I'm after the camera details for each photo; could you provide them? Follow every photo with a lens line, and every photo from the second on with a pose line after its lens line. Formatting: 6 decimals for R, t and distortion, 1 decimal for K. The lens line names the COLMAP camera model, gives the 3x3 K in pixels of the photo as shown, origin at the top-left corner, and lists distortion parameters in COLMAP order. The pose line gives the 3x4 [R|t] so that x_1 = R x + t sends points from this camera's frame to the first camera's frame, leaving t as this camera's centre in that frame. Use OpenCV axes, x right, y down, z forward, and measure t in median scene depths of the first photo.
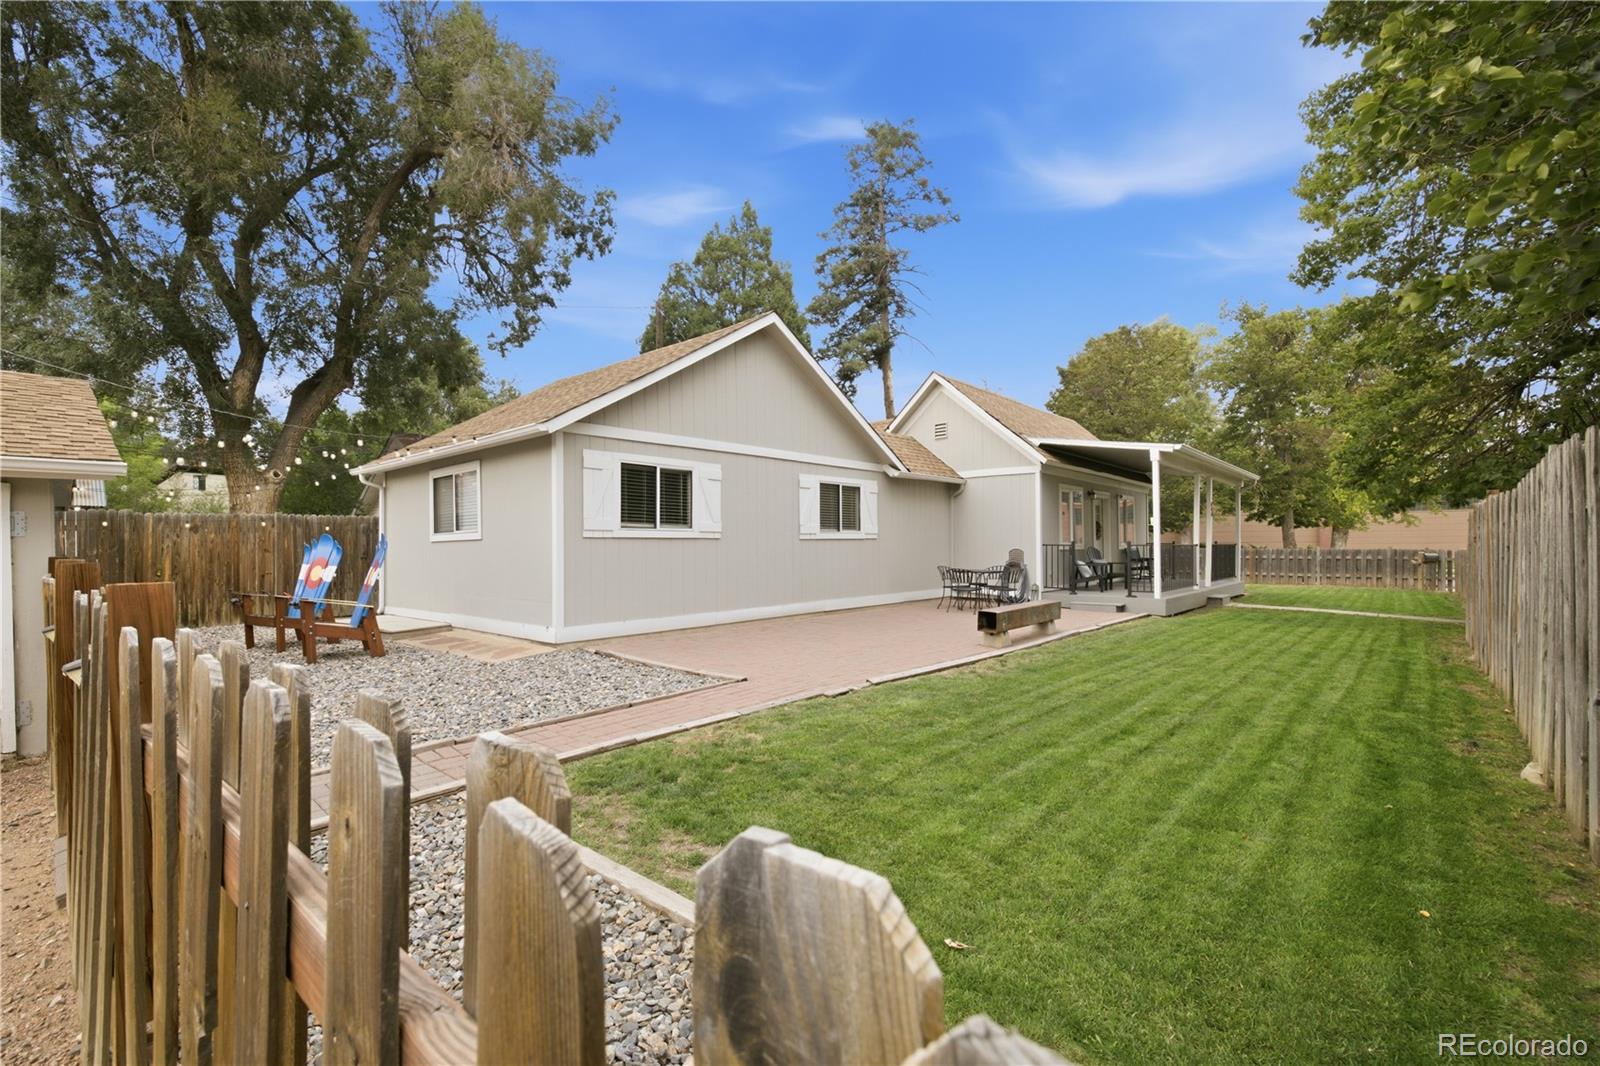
lens RADIAL K [[704.5, 0, 819.2], [0, 704.5, 551.0], [0, 0, 1]] dist [0.020424, -0.007607]
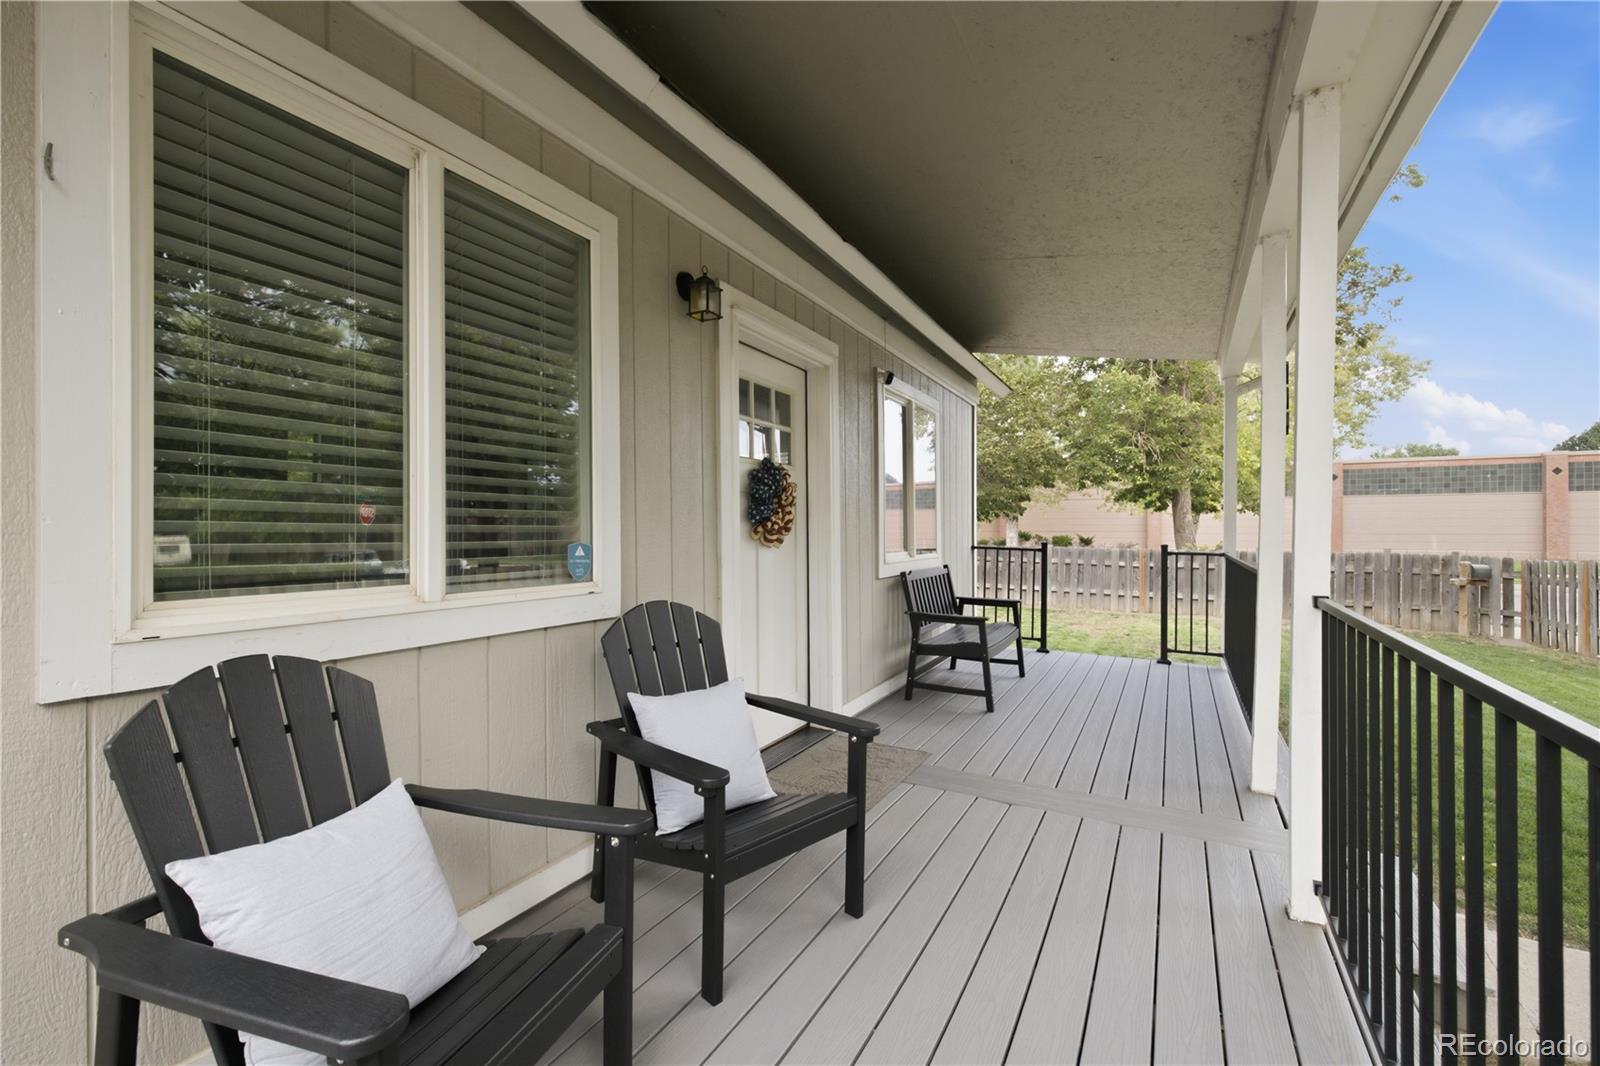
lens RADIAL K [[704.5, 0, 795.1], [0, 704.5, 529.7], [0, 0, 1]] dist [0.020424, -0.007607]
pose [[0.978585, 0.007625, 0.205702, 0.232955], [-0.006860, 0.999967, -0.004430, -0.013851], [-0.205729, 0.002924, 0.978605, 0.515481]]
